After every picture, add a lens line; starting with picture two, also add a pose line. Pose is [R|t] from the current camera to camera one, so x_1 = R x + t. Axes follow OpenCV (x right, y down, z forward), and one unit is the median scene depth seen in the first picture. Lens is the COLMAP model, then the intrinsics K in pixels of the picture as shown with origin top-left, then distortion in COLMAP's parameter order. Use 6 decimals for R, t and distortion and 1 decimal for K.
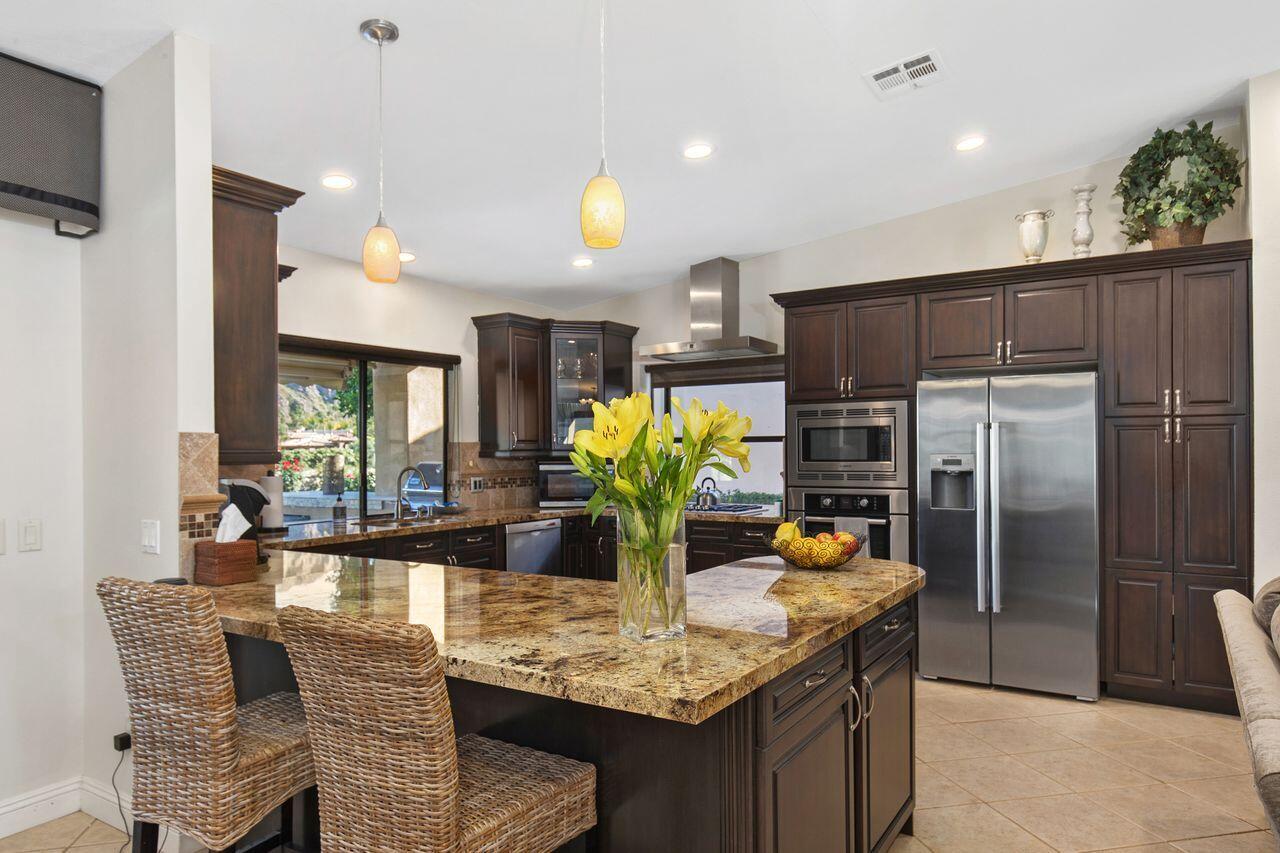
lens RADIAL K [[785.4, 0, 641.1], [0, 785.4, 437.5], [0, 0, 1]] dist [0.010368, -0.002839]
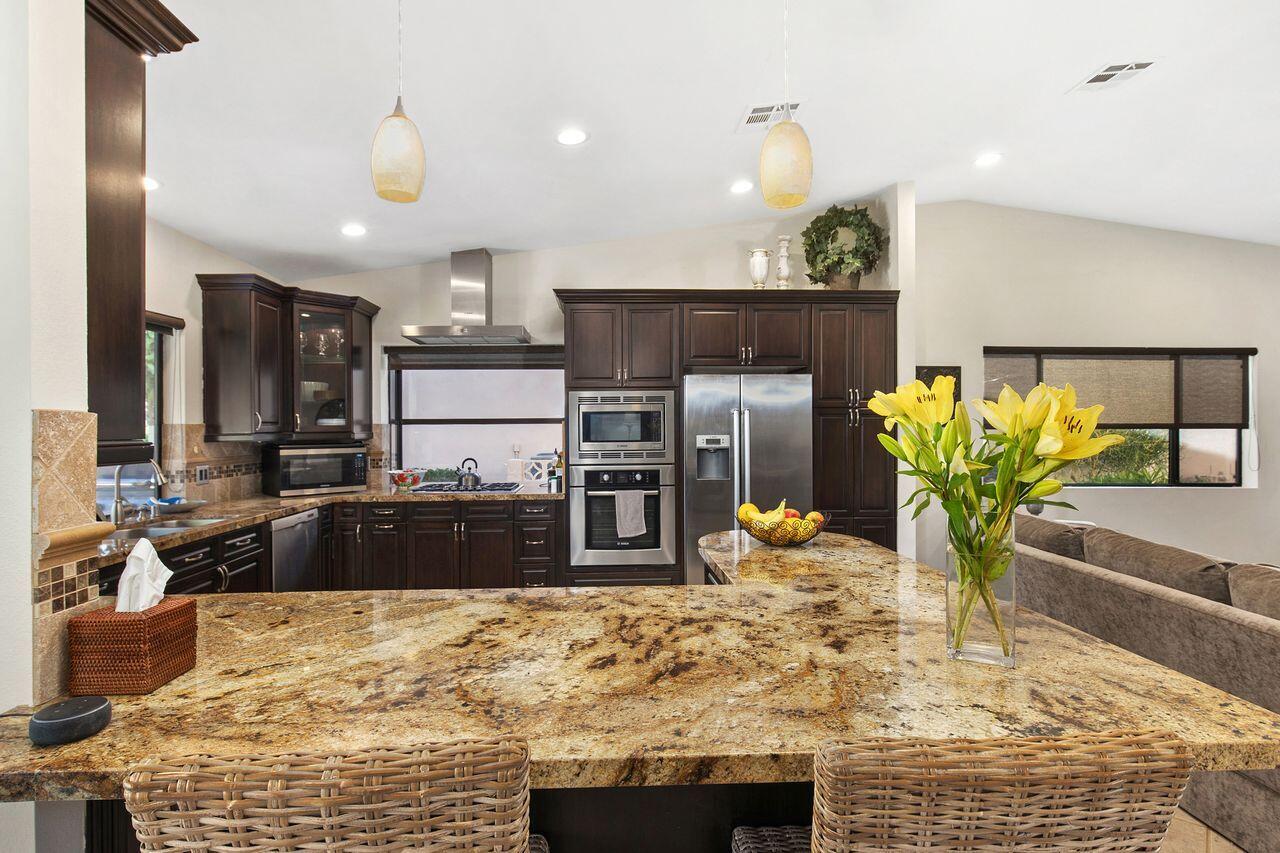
lens RADIAL K [[632.2, 0, 606.0], [0, 632.2, 417.7], [0, 0, 1]] dist [0.001621, -0.000153]
pose [[0.832769, 0.007796, 0.553566, -0.281191], [-0.006936, 0.999969, -0.003649, -0.001477], [-0.553578, -0.000801, 0.832797, 0.251043]]
